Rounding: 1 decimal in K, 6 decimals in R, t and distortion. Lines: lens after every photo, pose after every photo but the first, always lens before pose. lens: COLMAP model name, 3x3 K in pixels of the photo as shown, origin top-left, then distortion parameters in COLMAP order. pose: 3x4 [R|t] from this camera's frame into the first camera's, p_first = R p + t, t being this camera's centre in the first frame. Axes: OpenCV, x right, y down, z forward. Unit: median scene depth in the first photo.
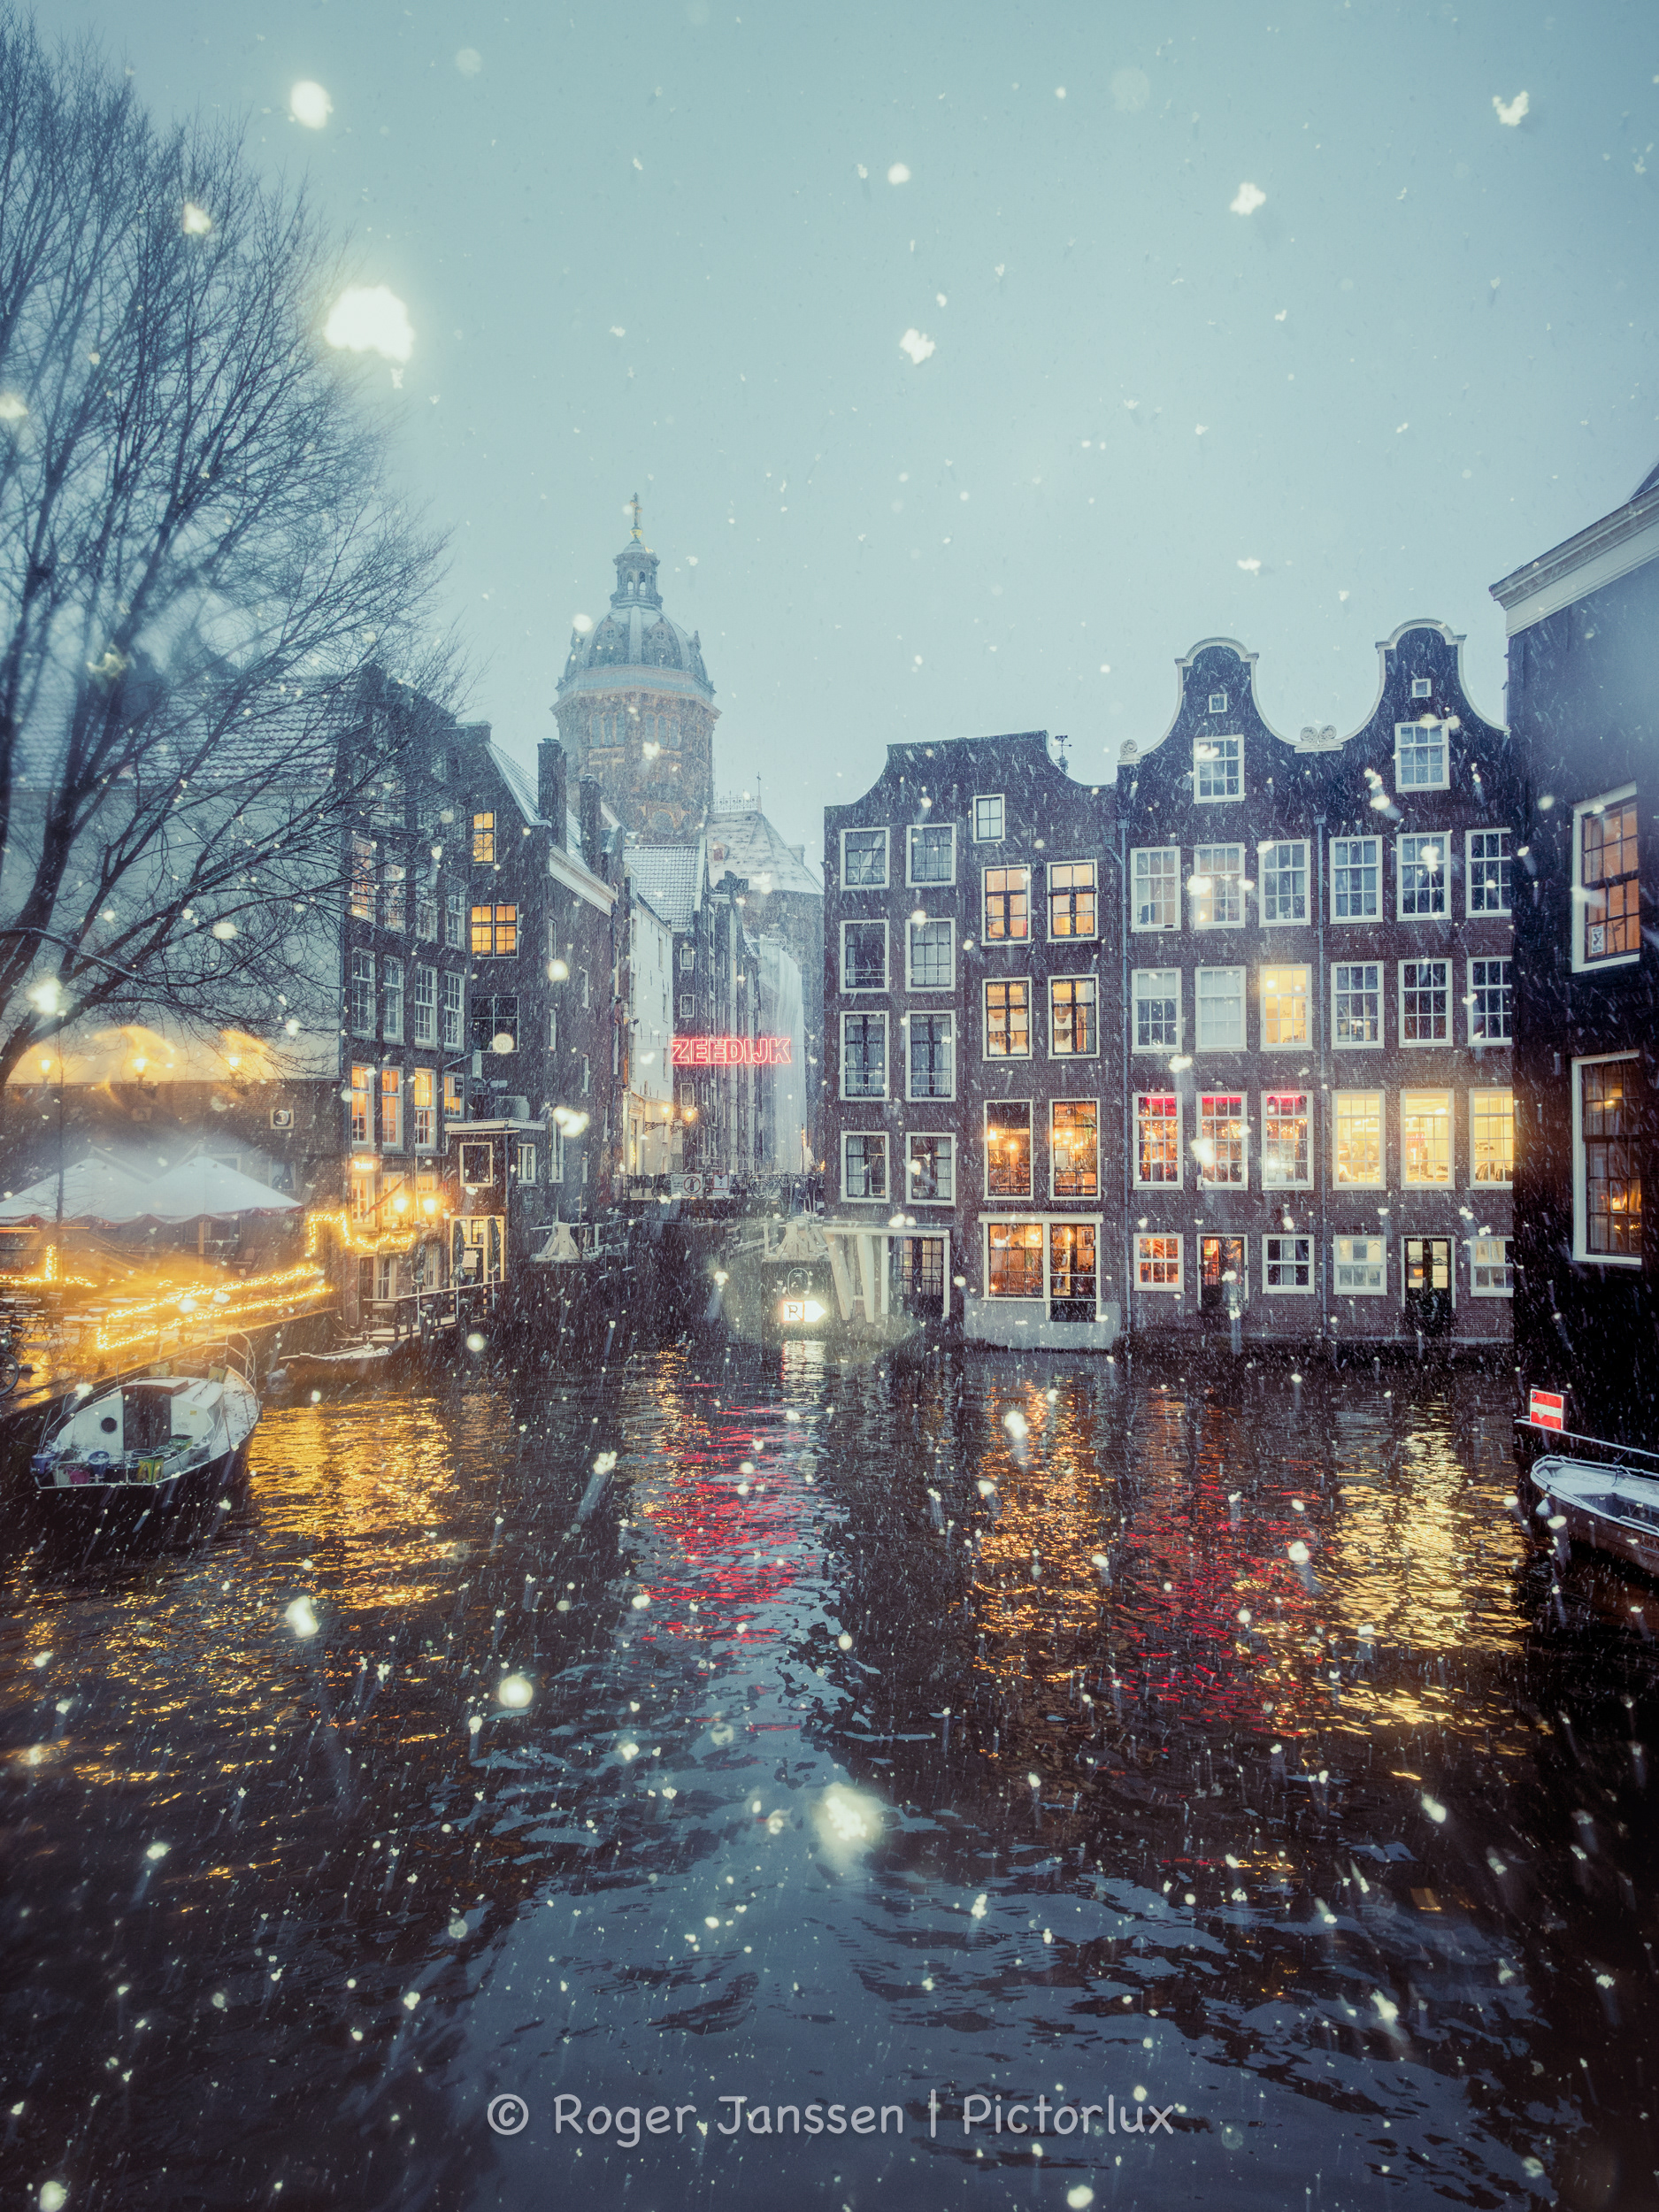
lens RADIAL K [[2416.5, 0, 831.6], [0, 2416.5, 1102.6], [0, 0, 1]] dist [-0.108018, 0.000000]
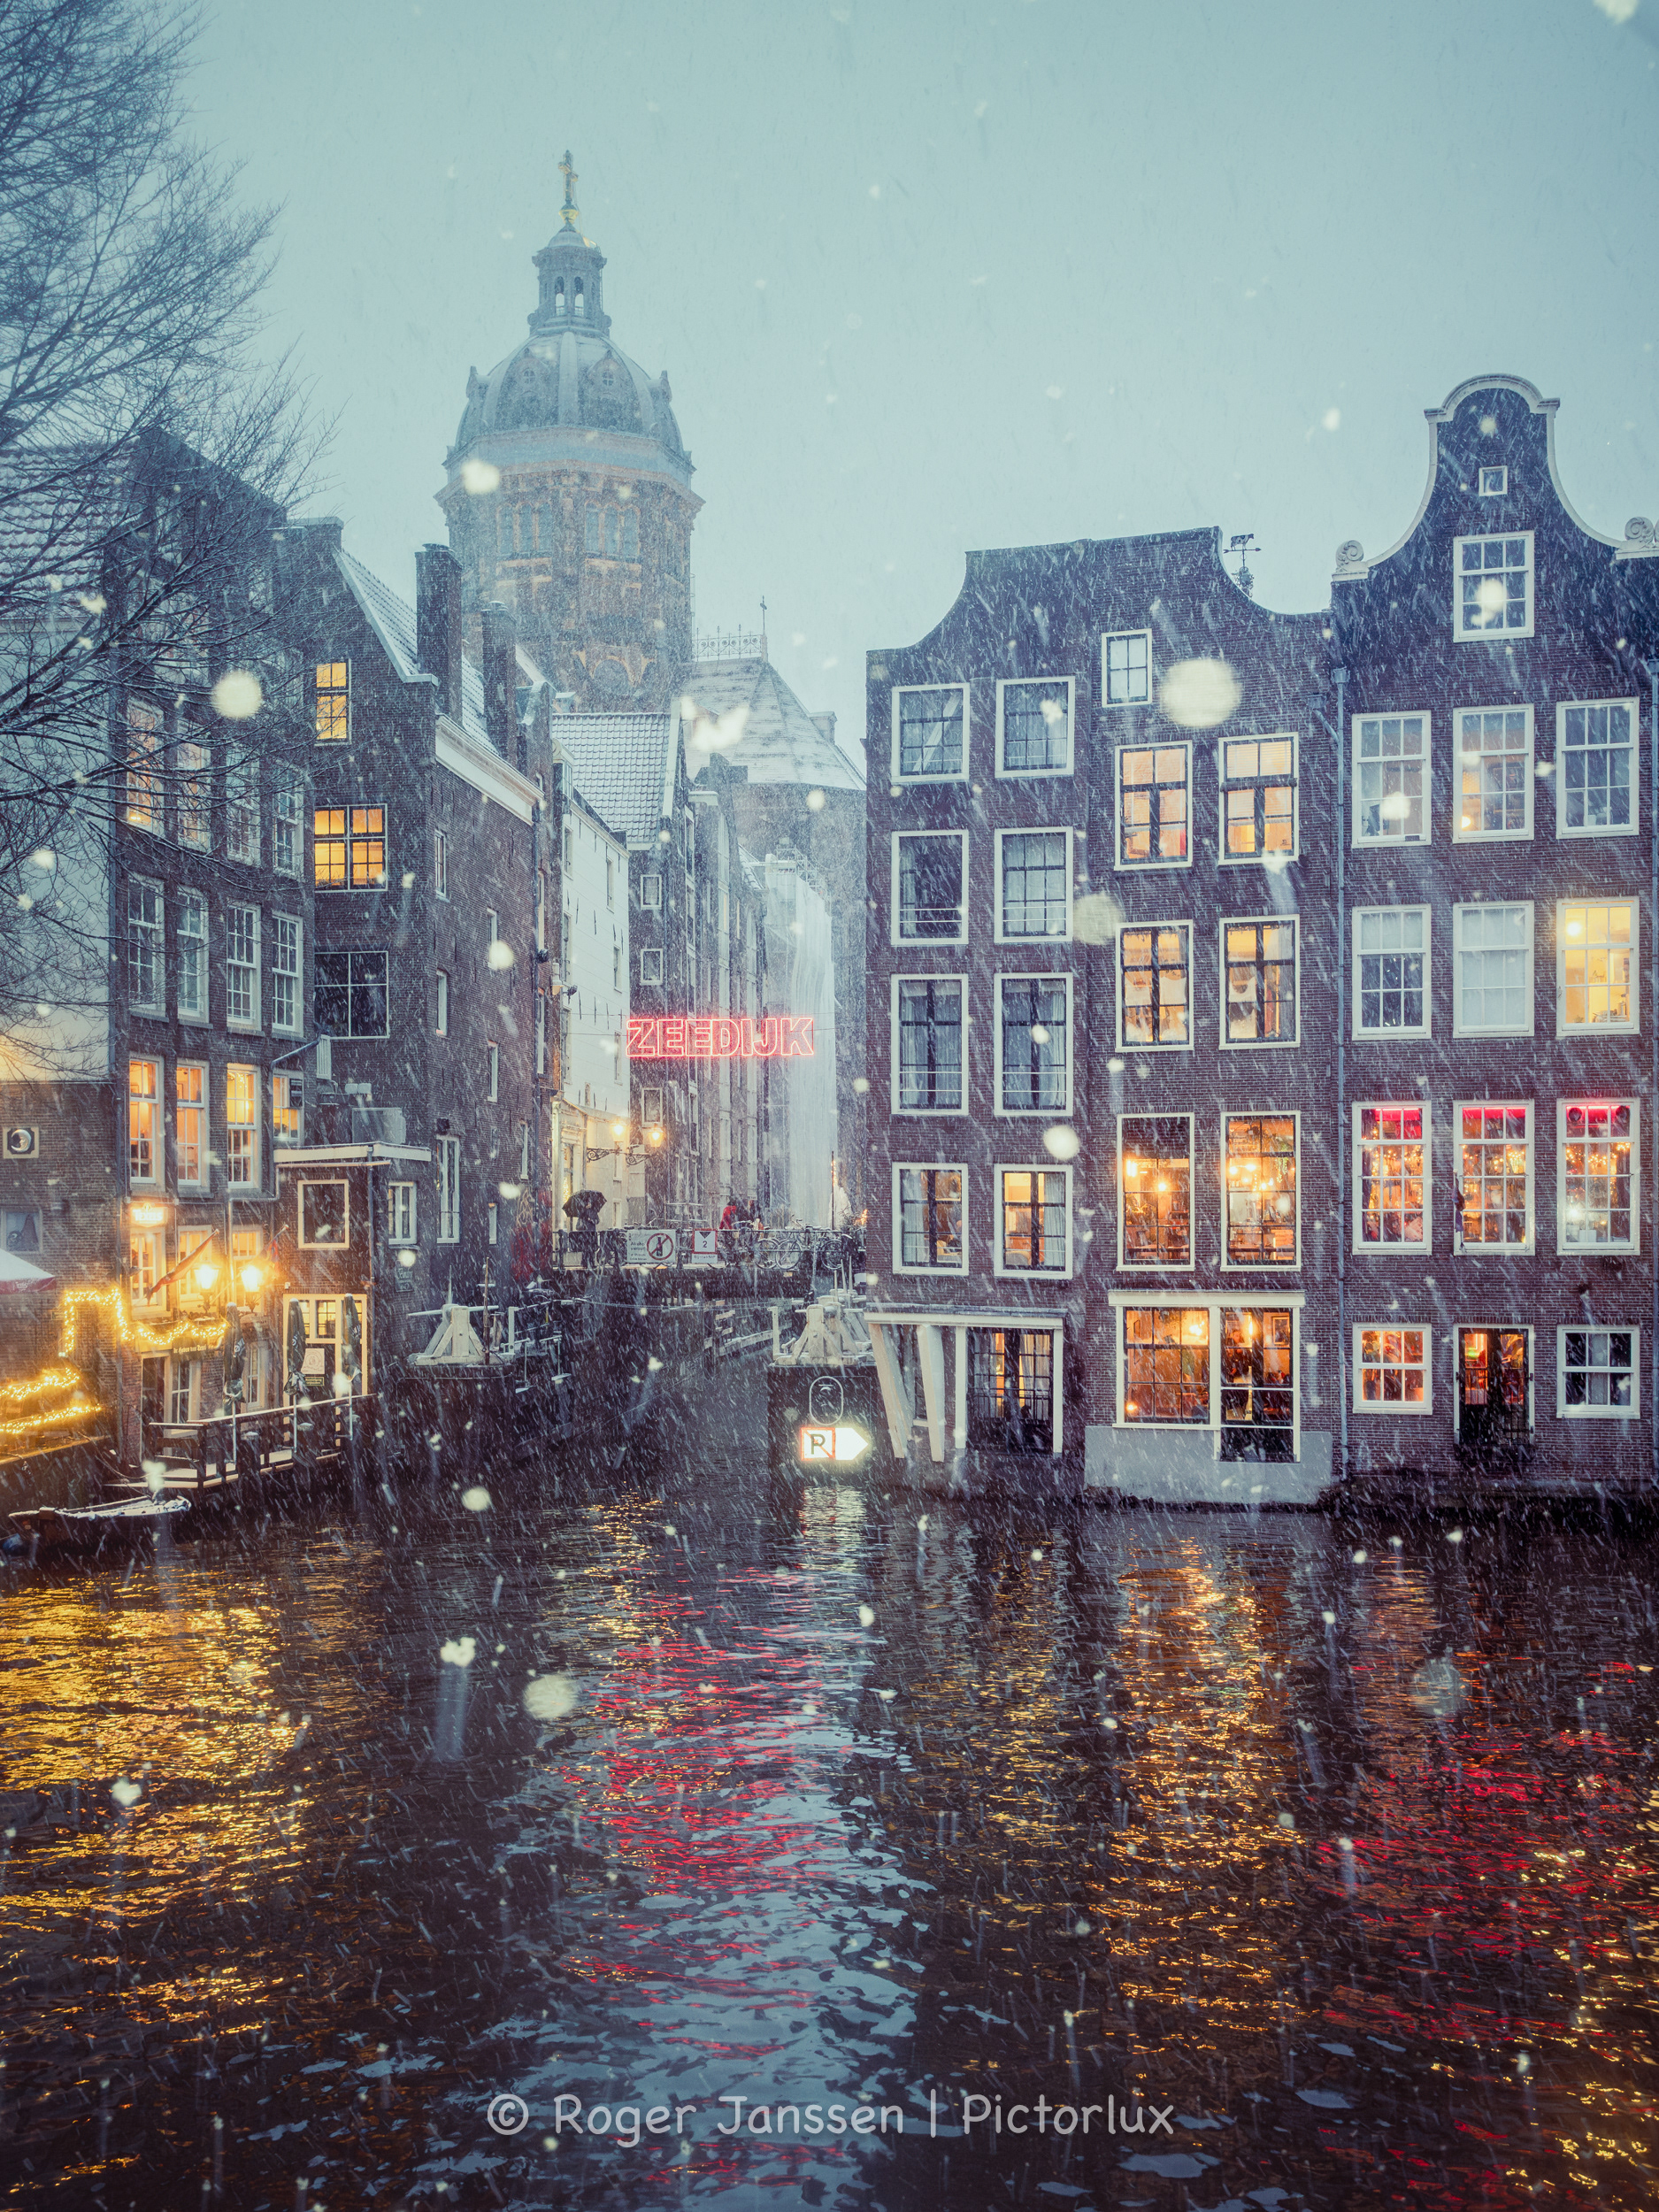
lens RADIAL K [[2416.5, 0, 816.2], [0, 2416.5, 1114.1], [0, 0, 1]] dist [-0.108018, 0.000000]
pose [[0.999845, 0.000061, -0.017630, -0.005124], [-0.000255, 0.999939, -0.011055, 0.006168], [0.017629, 0.011058, 0.999783, 0.367225]]
